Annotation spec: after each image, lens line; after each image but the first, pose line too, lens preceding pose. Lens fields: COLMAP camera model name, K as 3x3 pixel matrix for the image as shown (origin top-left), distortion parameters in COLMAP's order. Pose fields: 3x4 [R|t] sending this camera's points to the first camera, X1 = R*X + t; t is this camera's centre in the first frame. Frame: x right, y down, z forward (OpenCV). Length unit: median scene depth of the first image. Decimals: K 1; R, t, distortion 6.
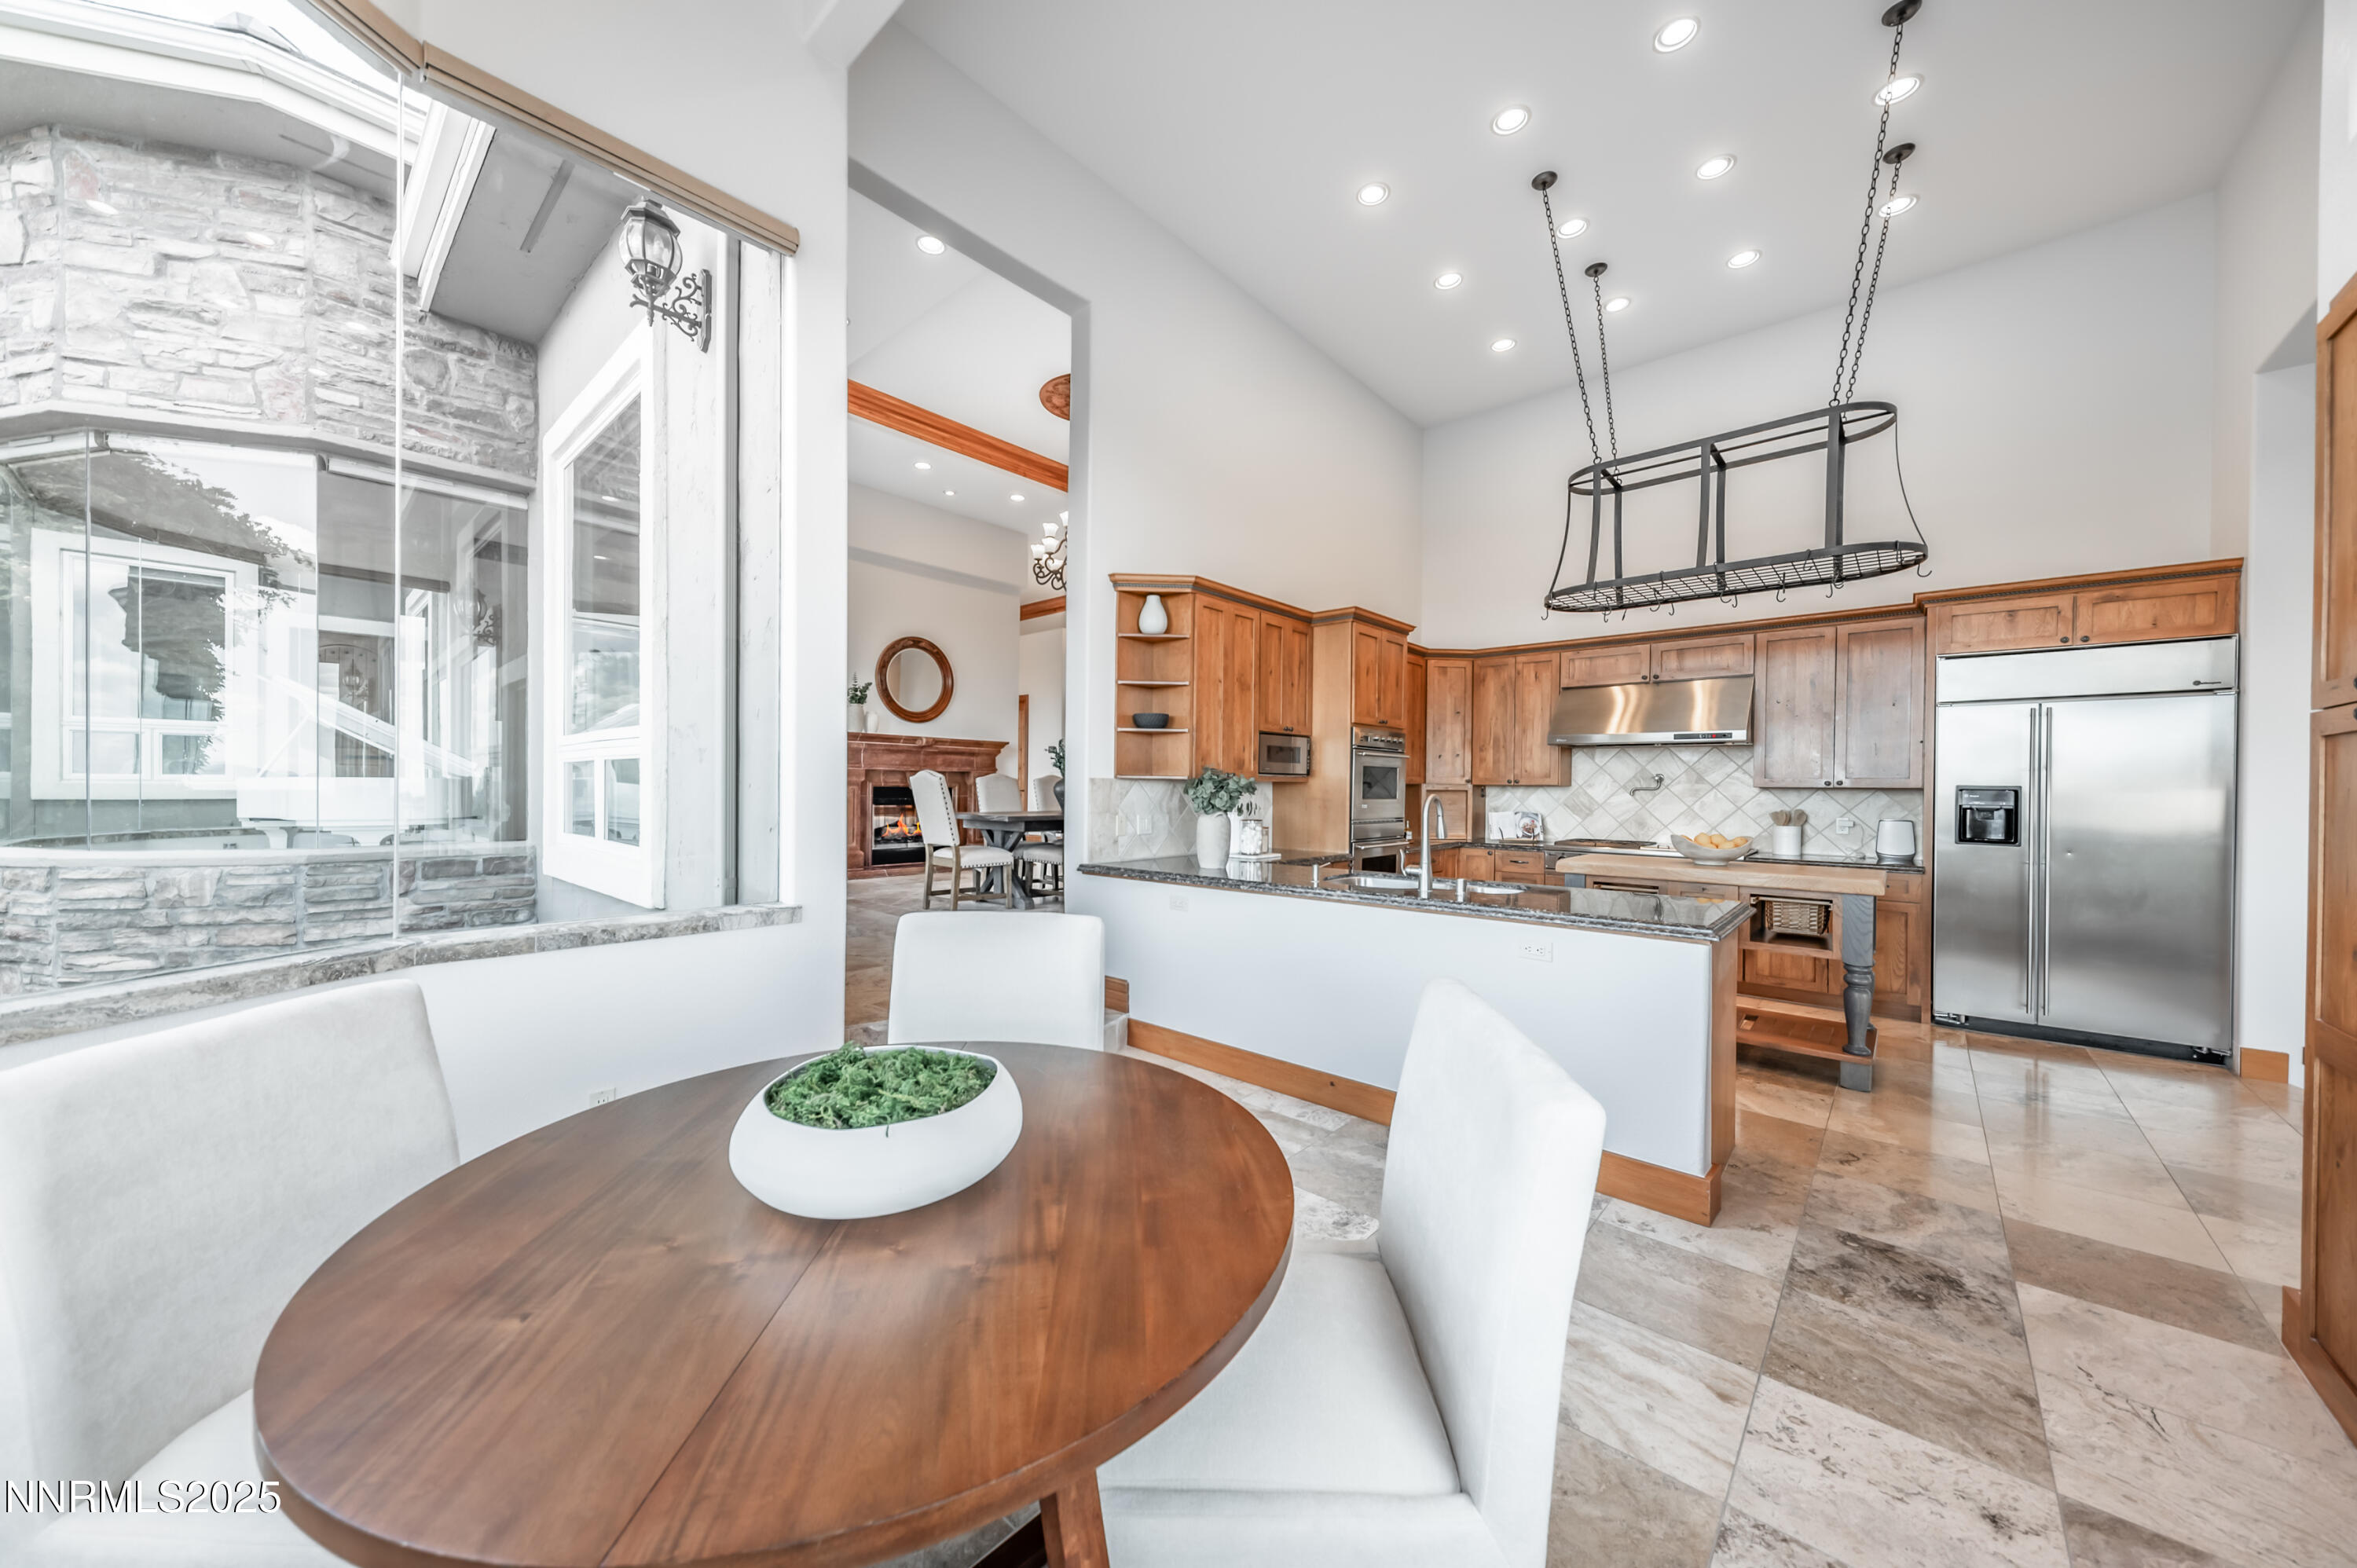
lens RADIAL K [[824.1, 0, 1156.3], [0, 824.1, 785.4], [0, 0, 1]] dist [0.010818, -0.000182]
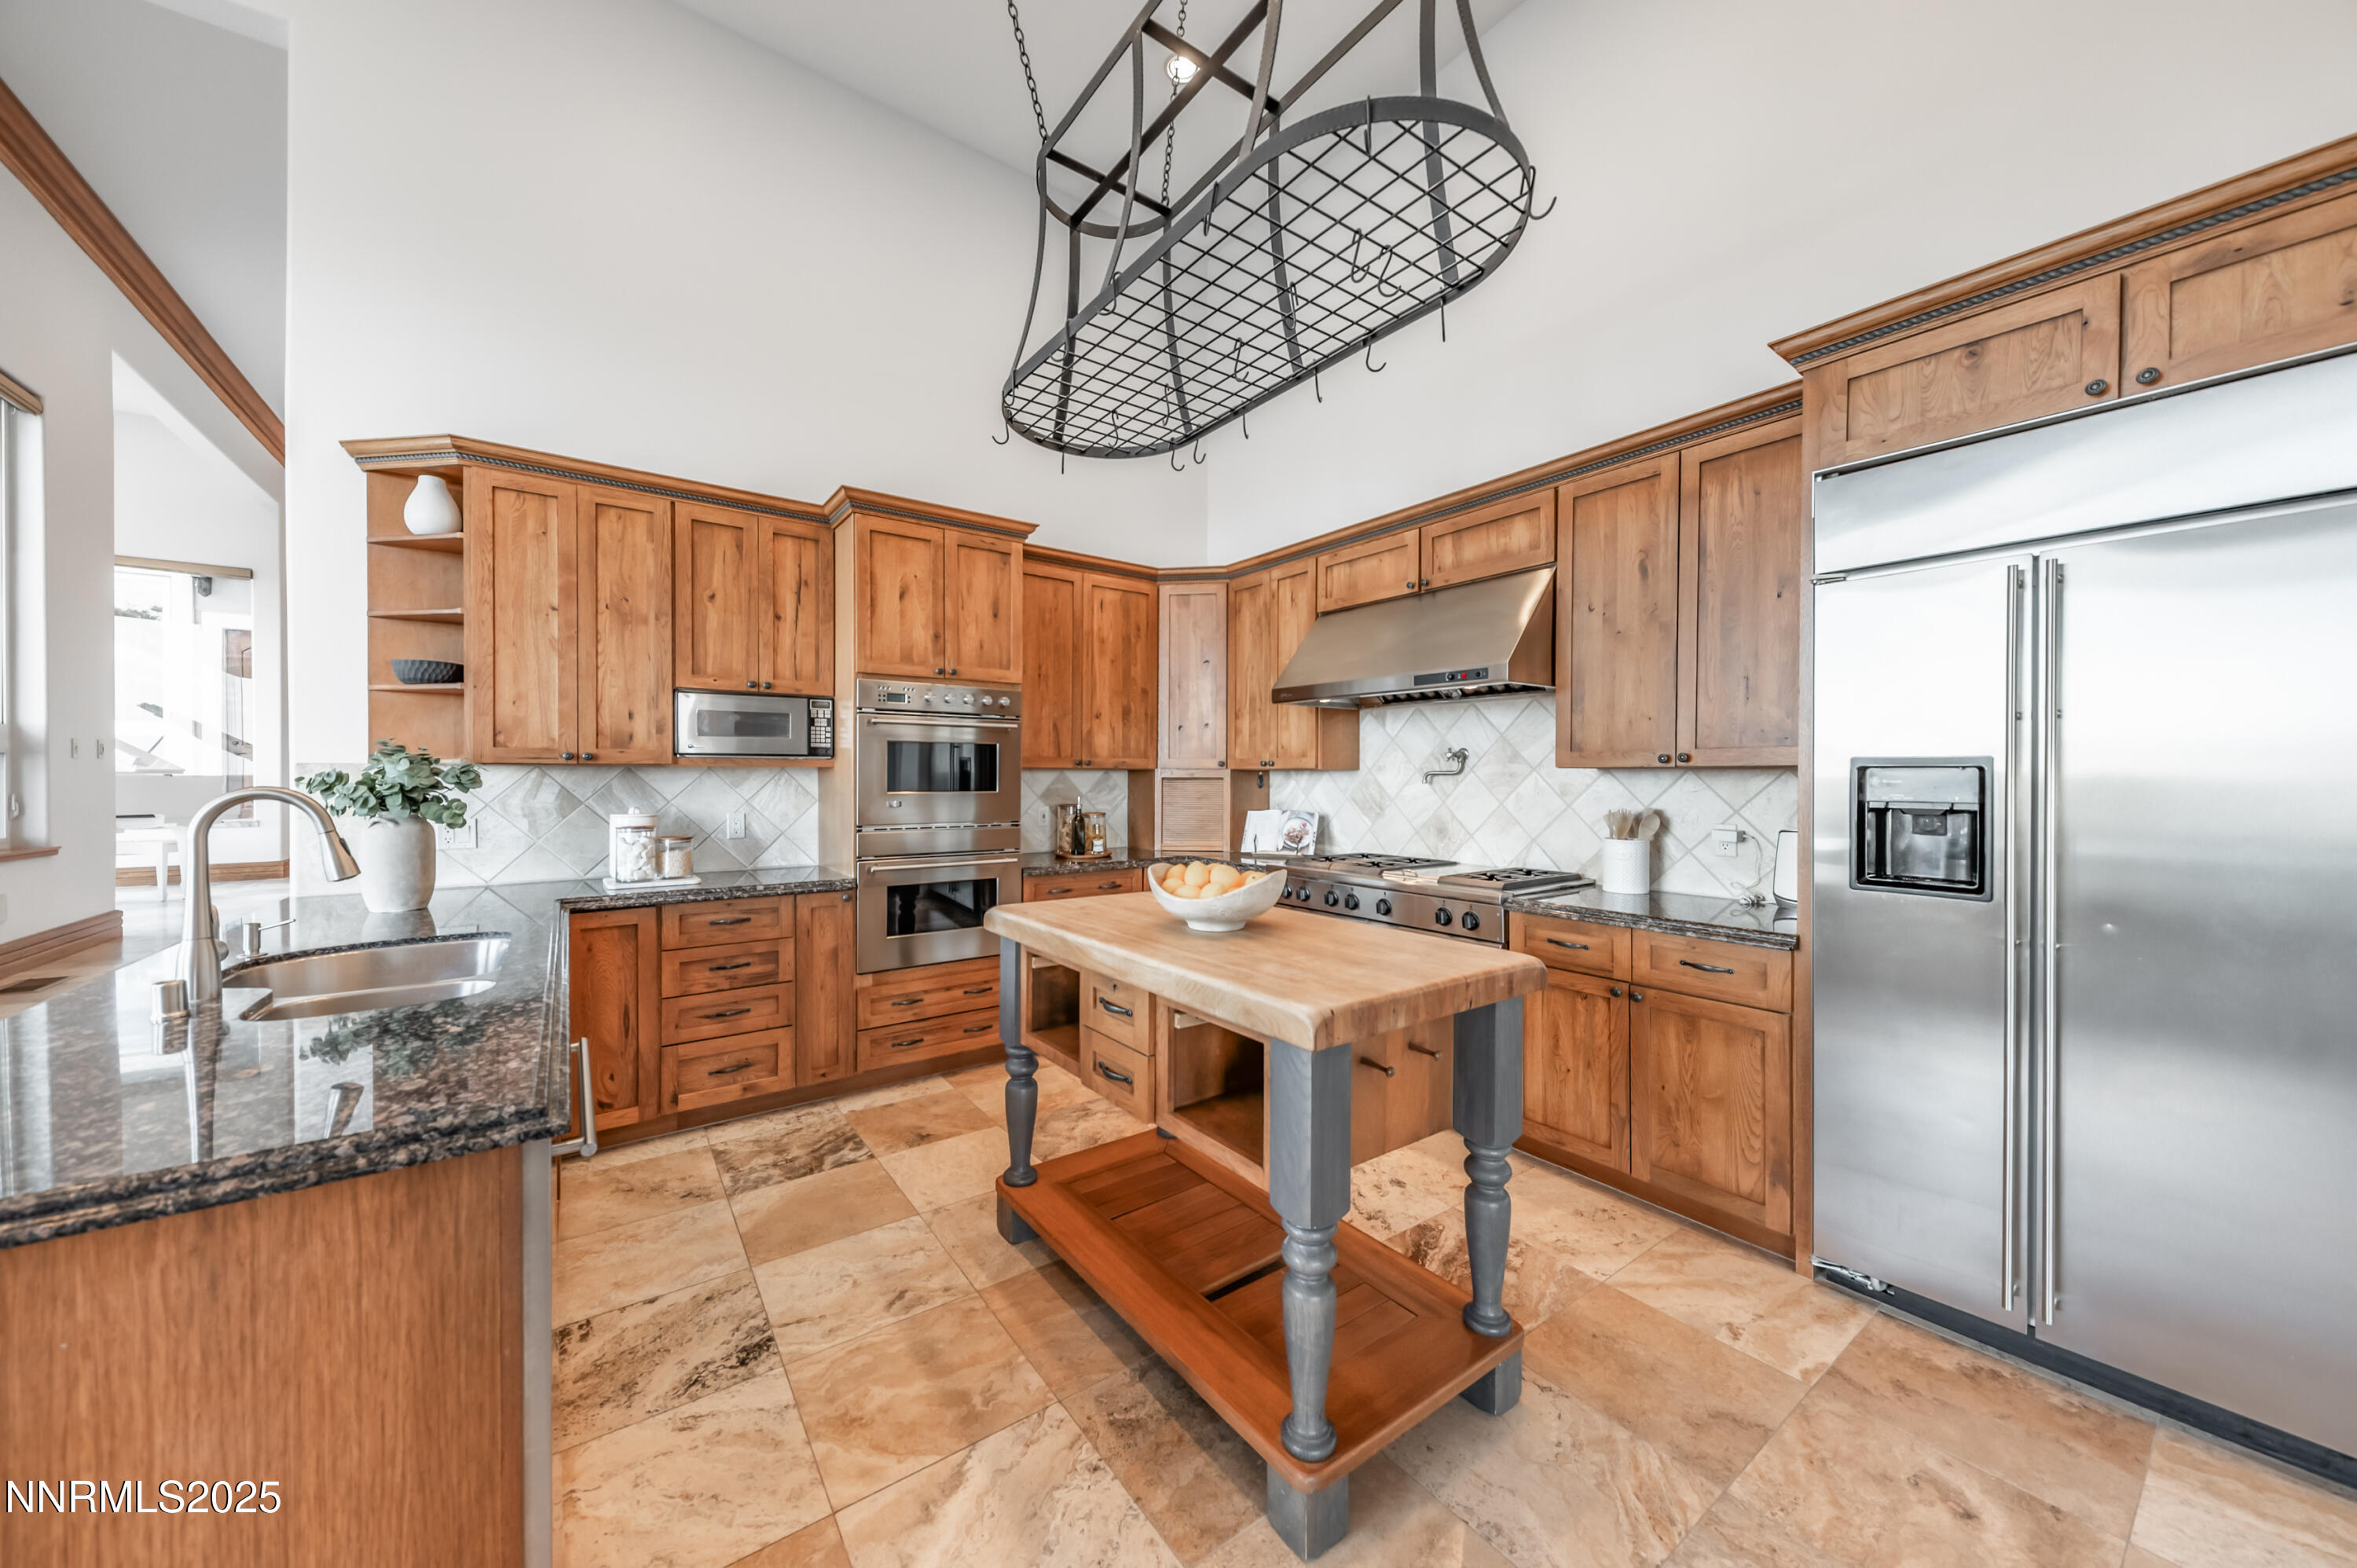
lens RADIAL K [[824.1, 0, 1203.5], [0, 824.1, 779.6], [0, 0, 1]] dist [0.010818, -0.000182]
pose [[0.976528, -0.005302, -0.215325, 0.720909], [0.005606, 0.999984, 0.000802, 0.009849], [0.215318, -0.001990, 0.976542, 0.492338]]
